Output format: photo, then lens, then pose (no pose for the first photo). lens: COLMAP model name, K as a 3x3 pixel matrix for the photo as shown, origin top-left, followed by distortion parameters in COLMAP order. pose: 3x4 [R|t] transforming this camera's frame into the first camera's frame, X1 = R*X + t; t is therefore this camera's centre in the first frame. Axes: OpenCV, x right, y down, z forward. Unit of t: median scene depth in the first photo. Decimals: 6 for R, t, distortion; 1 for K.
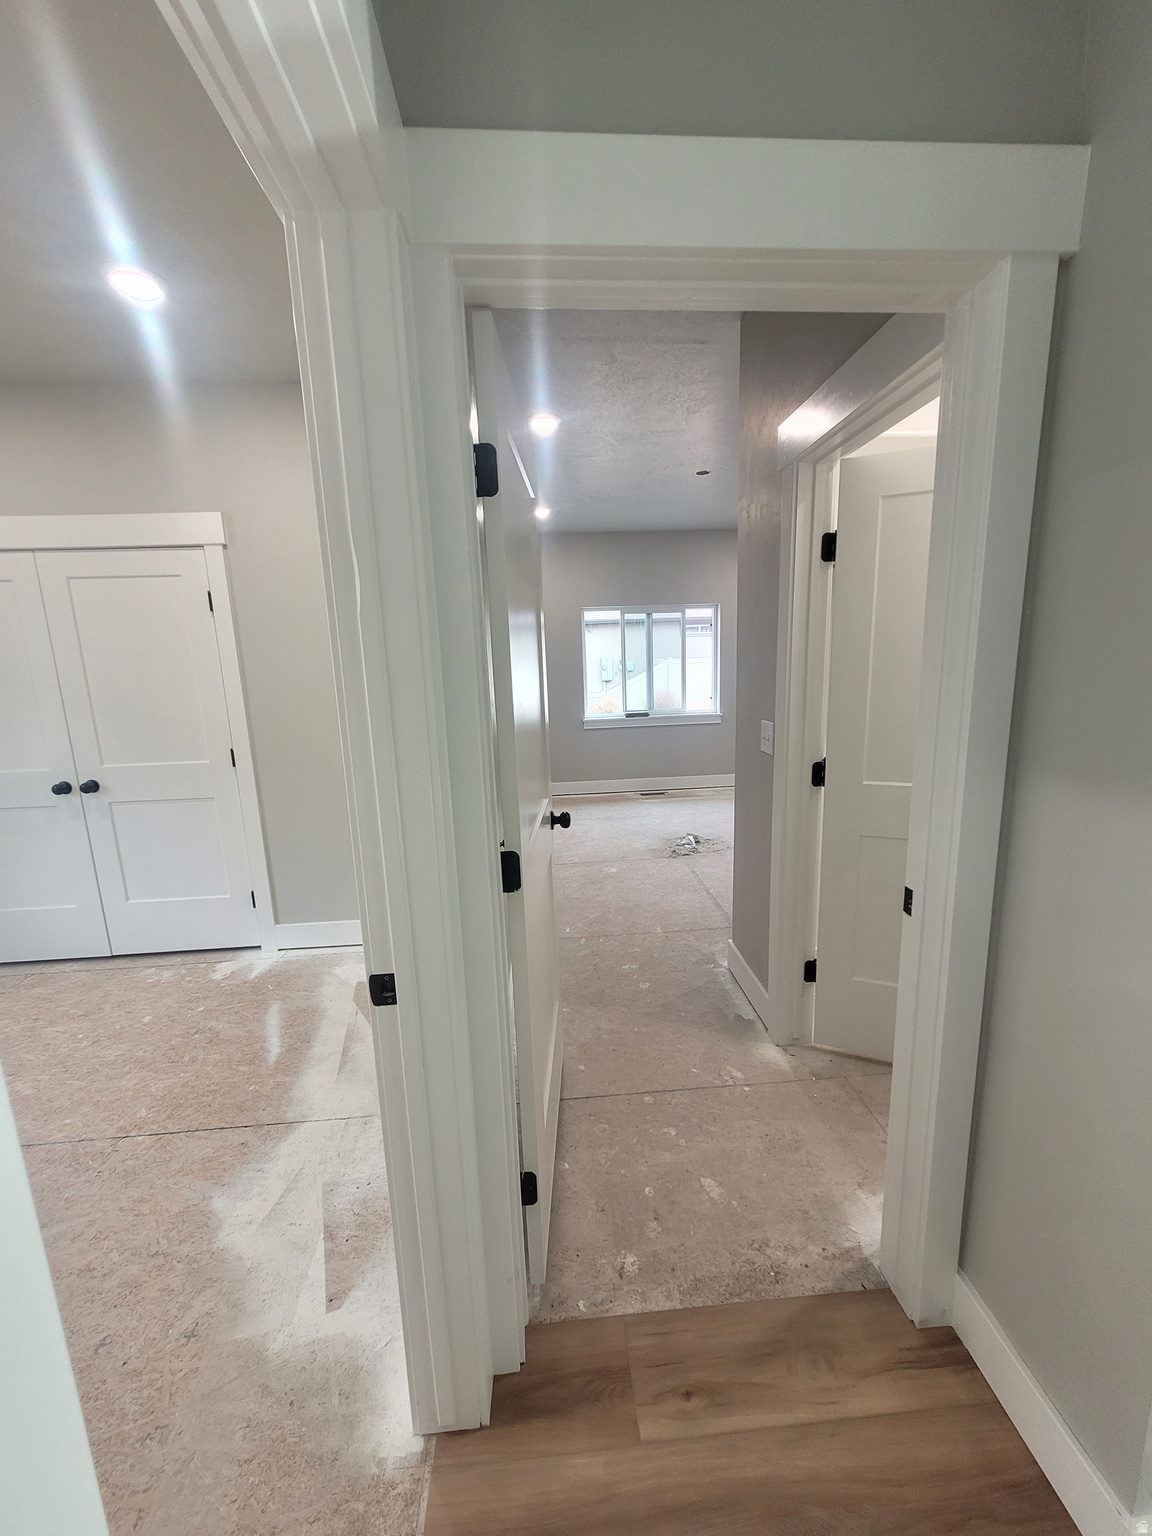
lens RADIAL K [[599.7, 0, 578.9], [0, 599.7, 773.3], [0, 0, 1]] dist [0.003298, -0.000277]
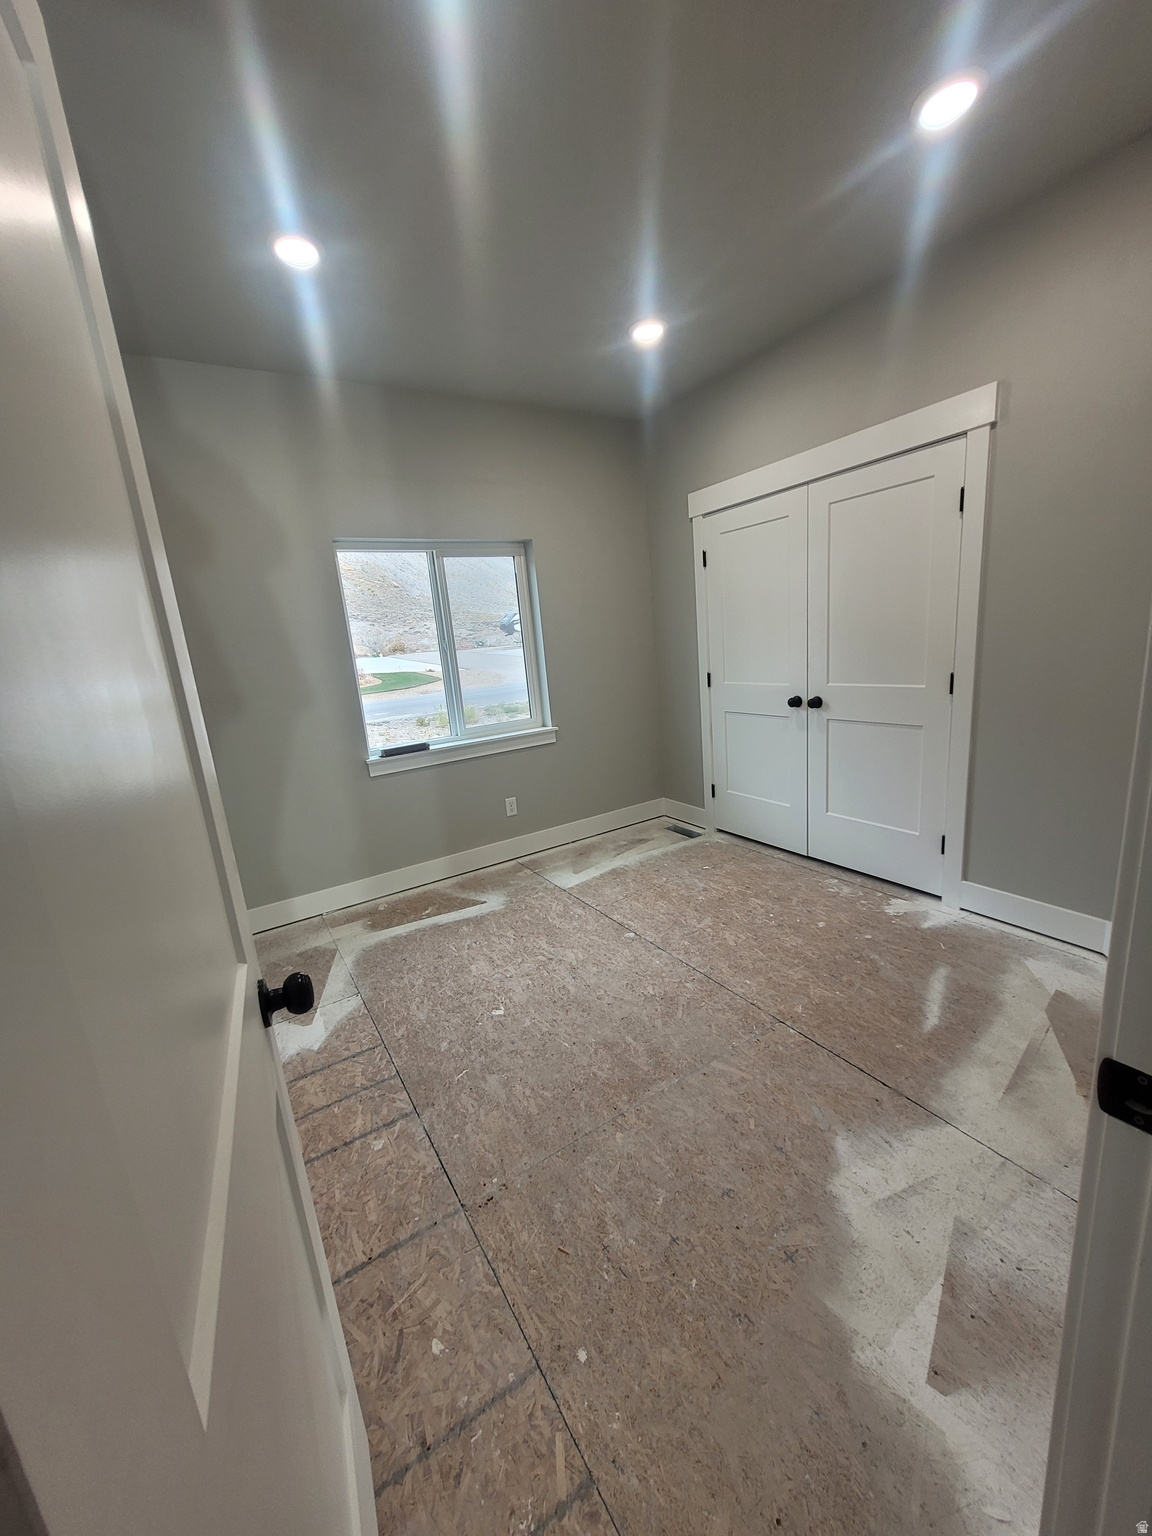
lens RADIAL K [[599.7, 0, 576.5], [0, 599.7, 771.0], [0, 0, 1]] dist [0.003298, -0.000277]
pose [[0.467175, 0.190069, -0.863494, -0.058065], [-0.098576, 0.981729, 0.162762, 0.011619], [0.878653, 0.009081, 0.477375, 0.116540]]
